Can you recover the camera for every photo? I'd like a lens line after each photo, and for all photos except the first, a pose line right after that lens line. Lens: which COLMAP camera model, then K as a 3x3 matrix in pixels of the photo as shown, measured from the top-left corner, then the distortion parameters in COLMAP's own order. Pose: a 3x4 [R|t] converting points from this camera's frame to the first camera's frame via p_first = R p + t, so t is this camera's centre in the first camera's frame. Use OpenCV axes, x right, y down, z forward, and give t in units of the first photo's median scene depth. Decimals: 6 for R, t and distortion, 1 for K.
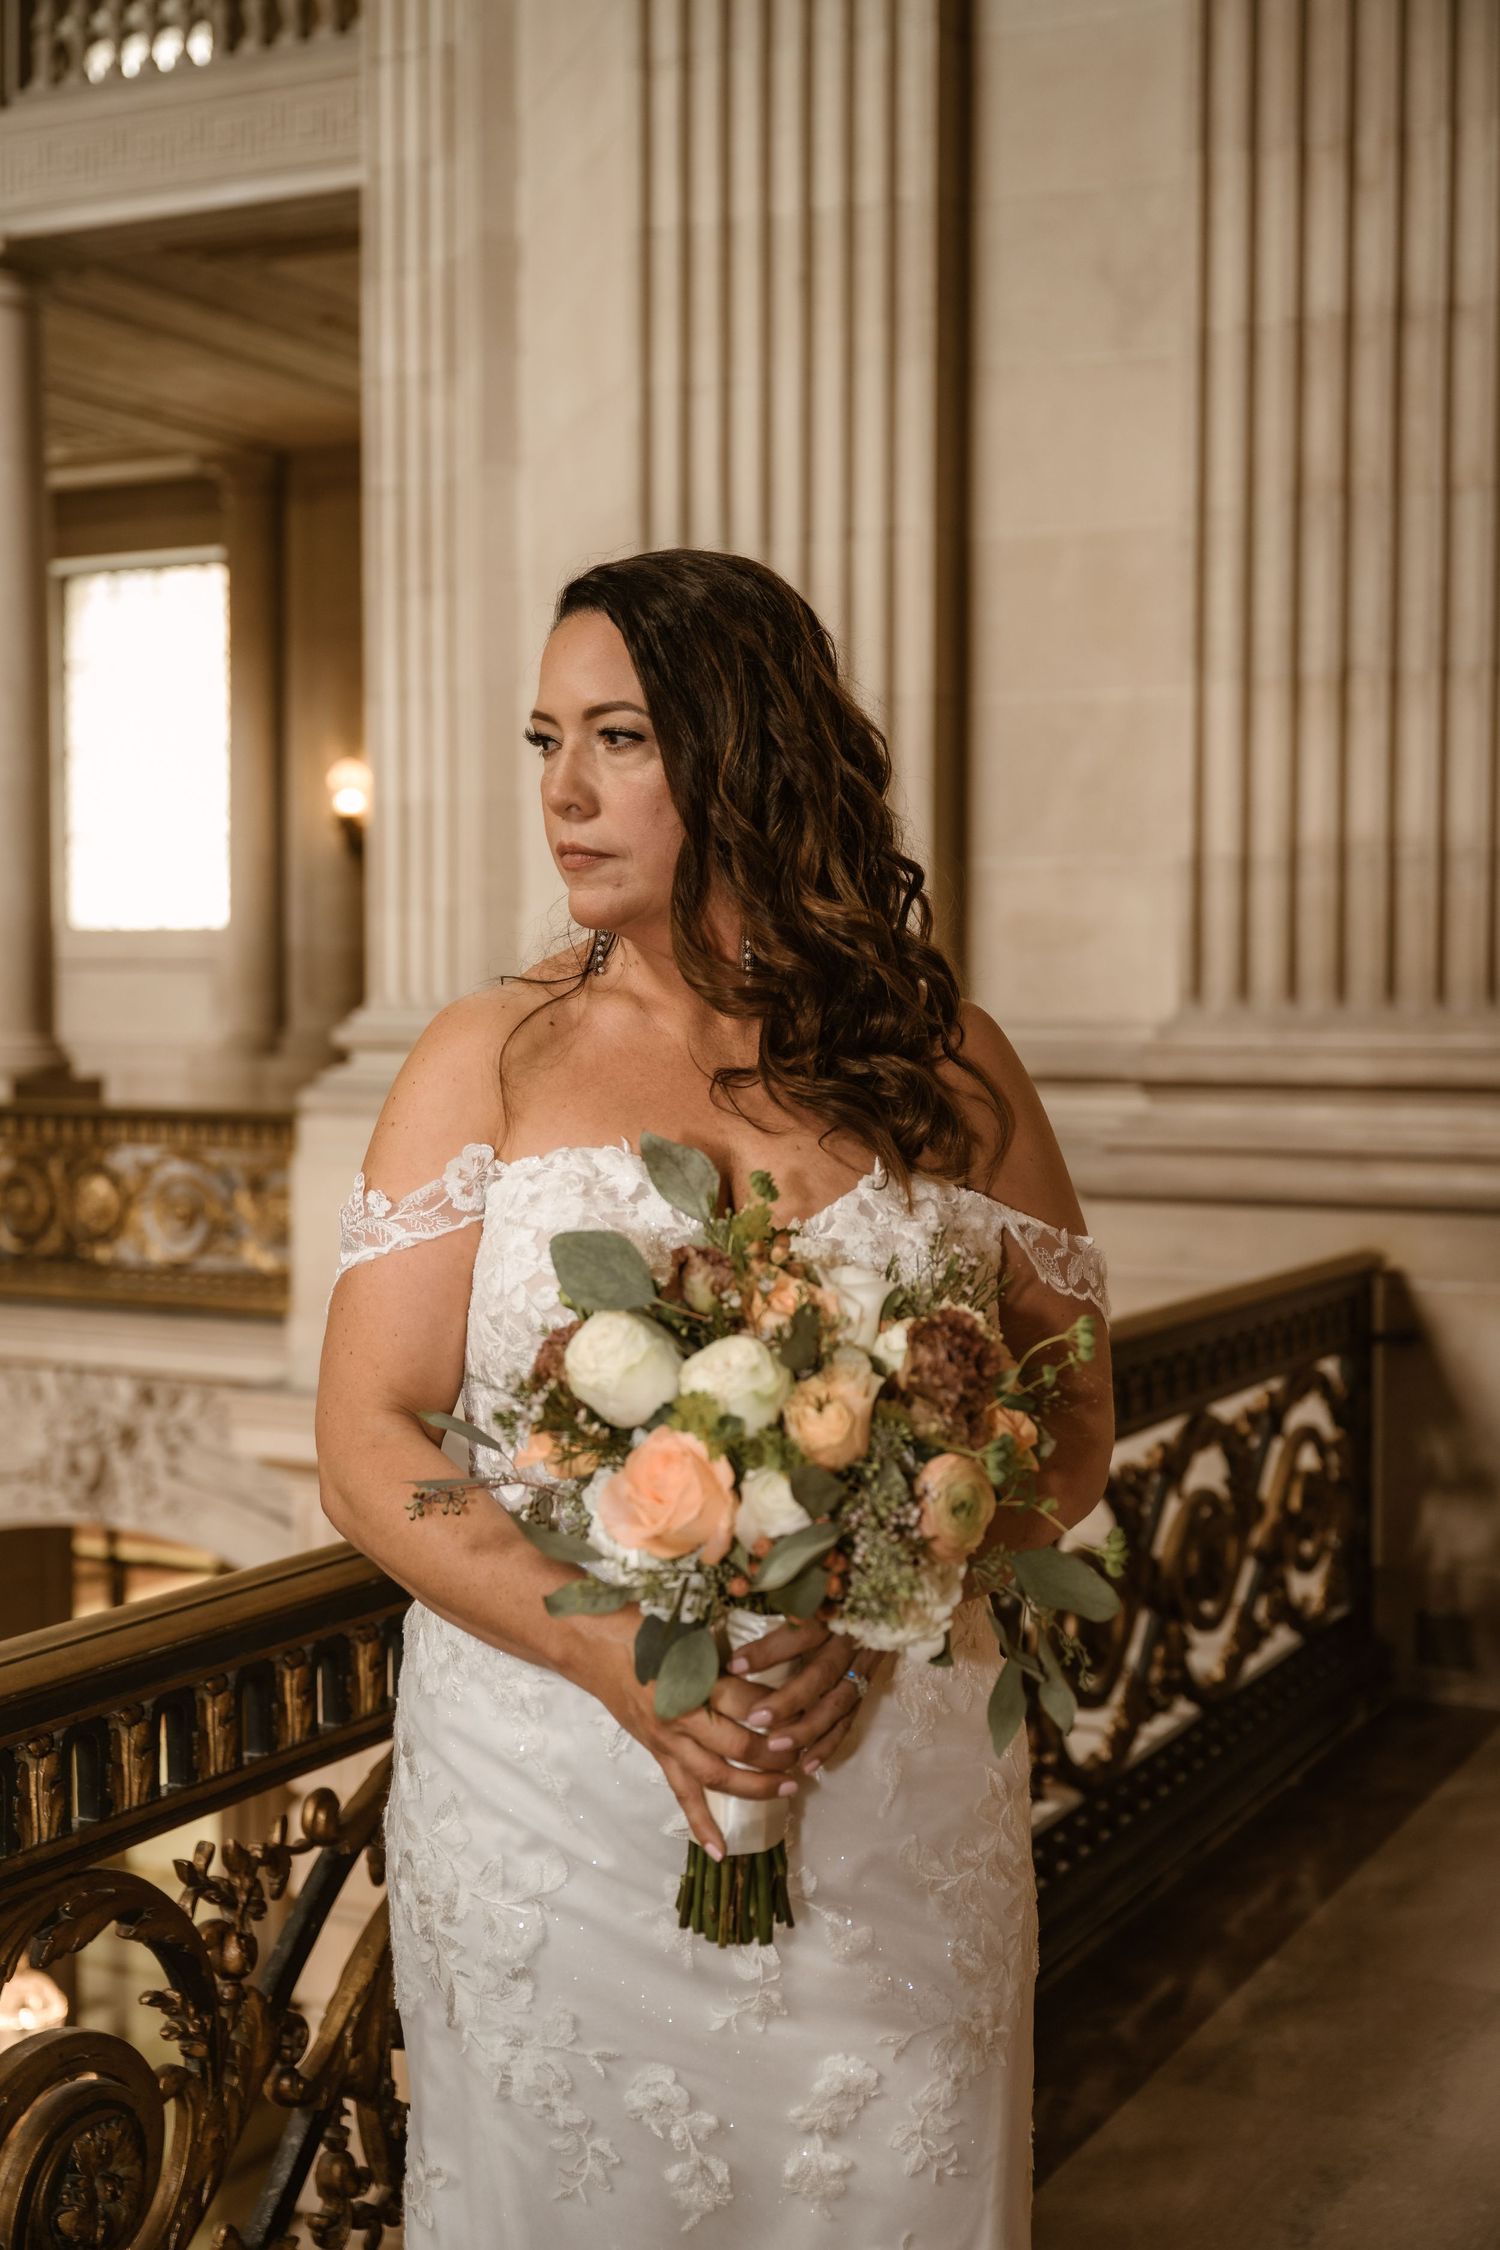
lens RADIAL K [[3064.7, 0, 746.5], [0, 3064.7, 1130.4], [0, 0, 1]] dist [0.009665, 0.000000]
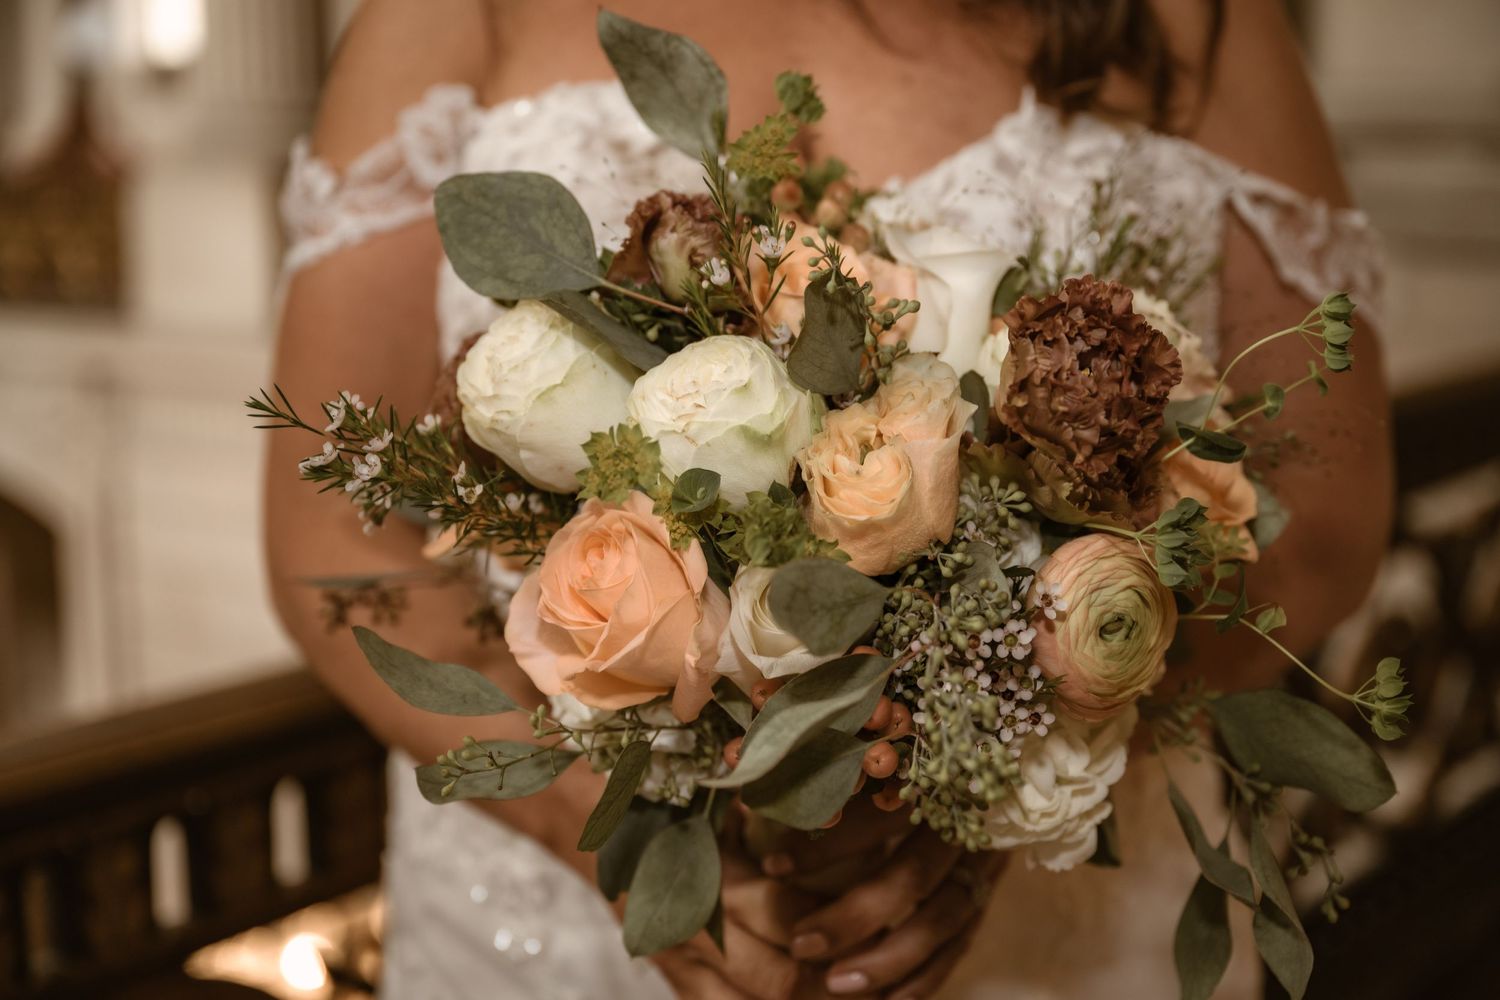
lens RADIAL K [[2323.2, 0, 752.1], [0, 2323.2, 500.3], [0, 0, 1]] dist [0.046406, 0.000000]
pose [[0.987266, -0.002974, -0.159052, 0.064032], [0.017817, 0.995602, 0.091978, 0.050423], [0.158079, -0.093641, 0.982976, 0.487948]]
